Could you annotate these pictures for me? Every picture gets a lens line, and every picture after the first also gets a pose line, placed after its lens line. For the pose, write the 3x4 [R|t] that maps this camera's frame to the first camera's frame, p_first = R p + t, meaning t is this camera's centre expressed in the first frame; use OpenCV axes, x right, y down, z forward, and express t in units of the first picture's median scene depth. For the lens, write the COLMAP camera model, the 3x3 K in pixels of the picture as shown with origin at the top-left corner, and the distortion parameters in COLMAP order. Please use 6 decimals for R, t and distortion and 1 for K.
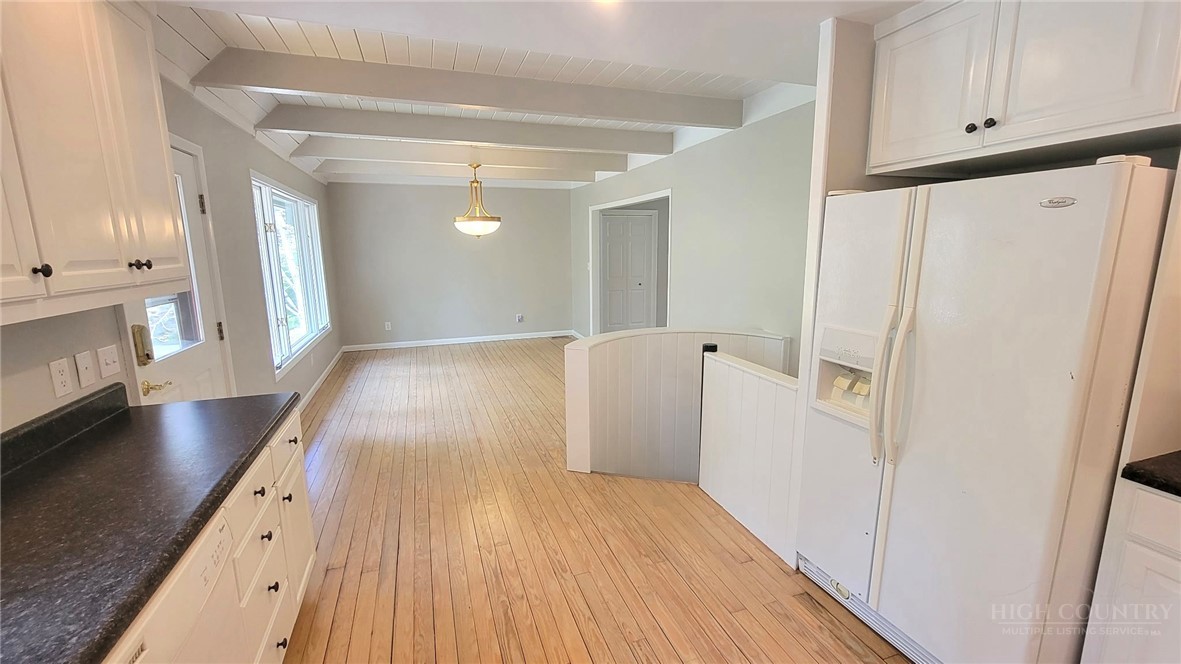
lens RADIAL K [[484.1, 0, 590.9], [0, 484.1, 333.0], [0, 0, 1]] dist [-0.003017, 0.000812]
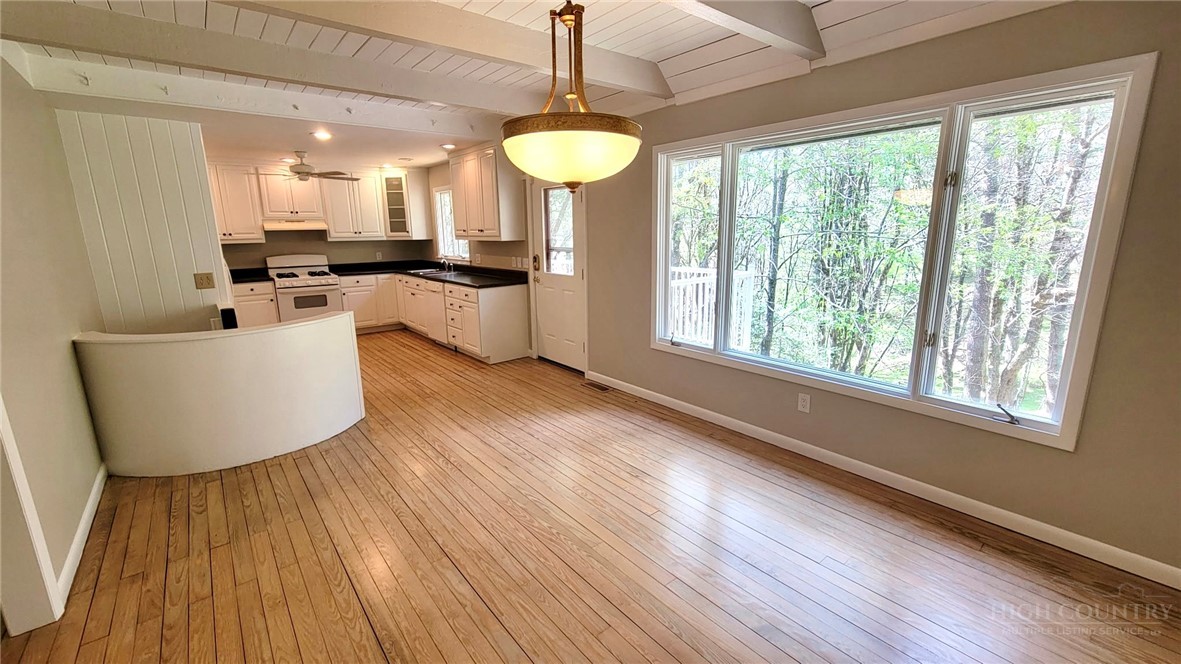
lens RADIAL K [[484.1, 0, 591.4], [0, 484.1, 325.9], [0, 0, 1]] dist [-0.003017, 0.000812]
pose [[-0.939801, 0.090880, -0.329416, -0.293458], [-0.036929, 0.931331, 0.362296, -0.556115], [0.339721, 0.352651, -0.871910, 3.159551]]
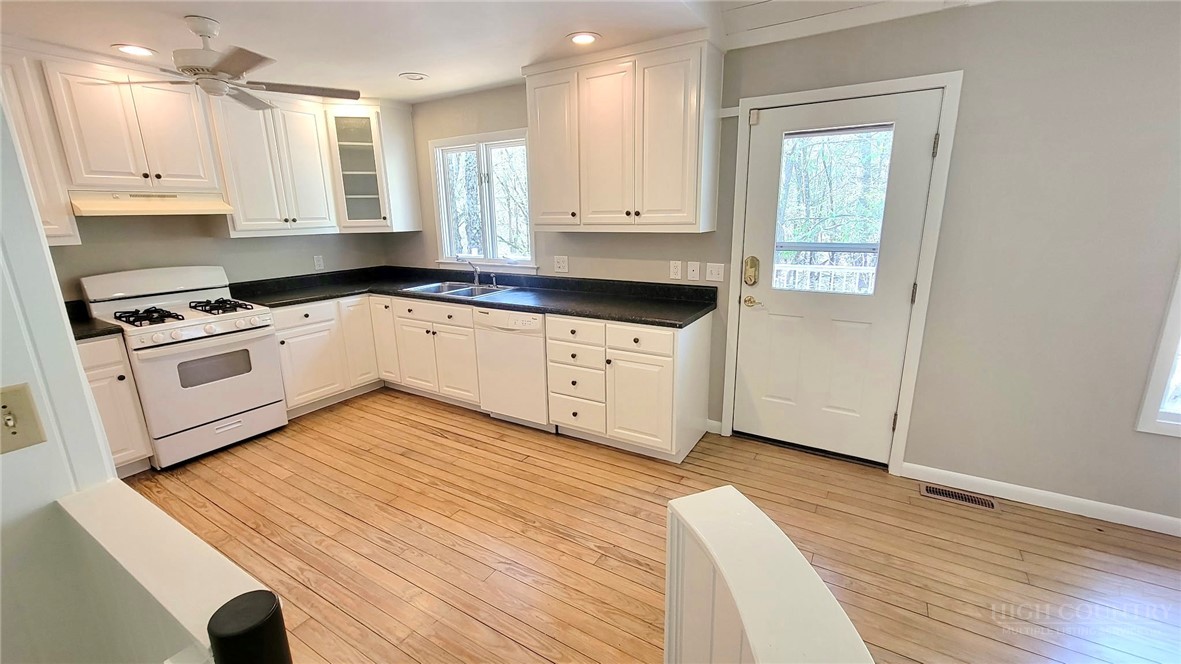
lens RADIAL K [[484.1, 0, 590.8], [0, 484.1, 328.7], [0, 0, 1]] dist [-0.003017, 0.000812]
pose [[-0.774665, 0.172036, -0.608522, 0.305483], [-0.086122, 0.924617, 0.371034, -0.280016], [0.626481, 0.339834, -0.701452, 1.600213]]
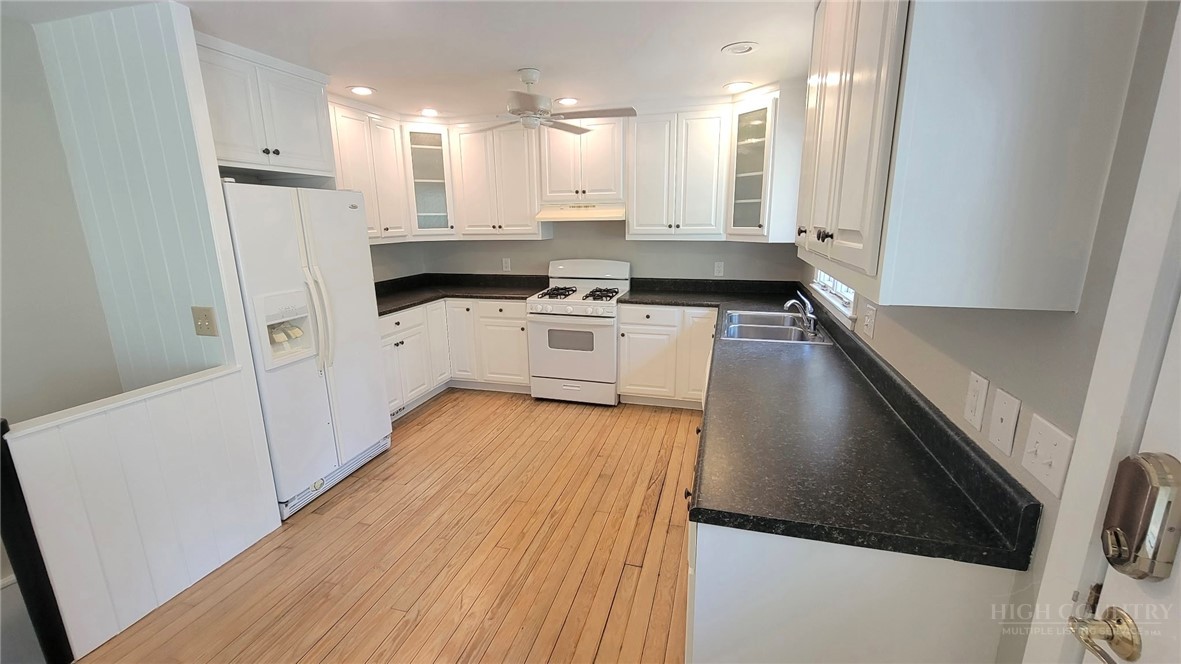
lens RADIAL K [[484.1, 0, 589.4], [0, 484.1, 328.9], [0, 0, 1]] dist [-0.003017, 0.000812]
pose [[-0.813396, -0.108375, 0.571526, -0.730006], [0.121312, 0.929288, 0.348867, -0.222716], [-0.568921, 0.353099, -0.742732, 1.272212]]
